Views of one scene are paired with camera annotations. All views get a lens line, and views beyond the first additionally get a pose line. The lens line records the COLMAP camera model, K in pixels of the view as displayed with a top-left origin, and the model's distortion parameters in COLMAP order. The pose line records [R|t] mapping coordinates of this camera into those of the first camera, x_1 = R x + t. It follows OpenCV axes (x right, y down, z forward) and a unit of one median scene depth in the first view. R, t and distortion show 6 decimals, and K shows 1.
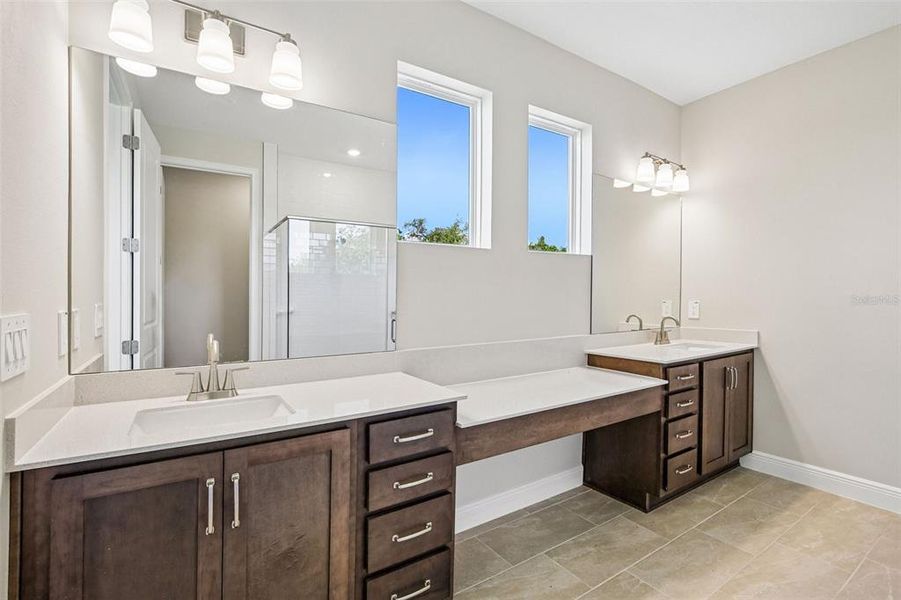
lens RADIAL K [[419.6, 0, 450.5], [0, 419.6, 300.0], [0, 0, 1]] dist [-0.044193, 0.011777]
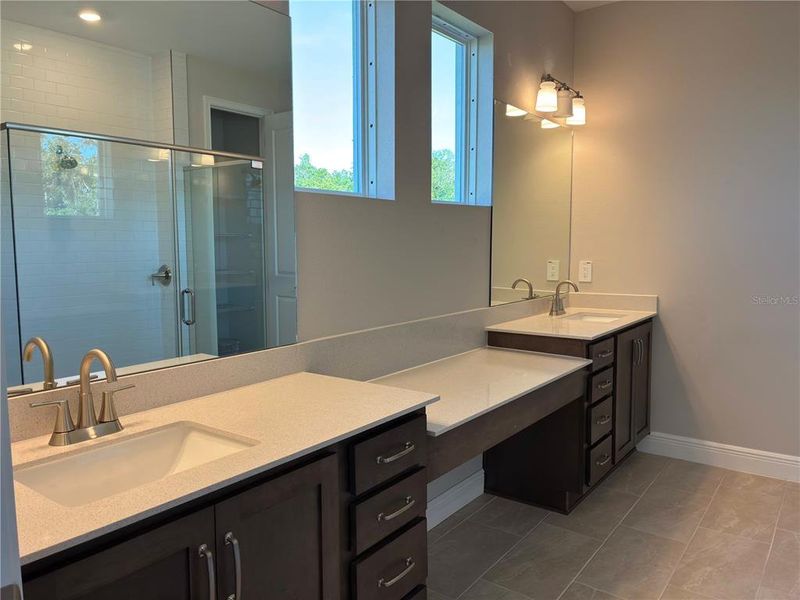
lens RADIAL K [[605.0, 0, 396.3], [0, 605.0, 296.0], [0, 0, 1]] dist [0.062010, -0.089032]
pose [[0.942402, -0.028867, 0.333234, -0.271250], [0.002475, 0.996843, 0.079355, -0.037656], [-0.334472, -0.073959, 0.939499, -0.038711]]
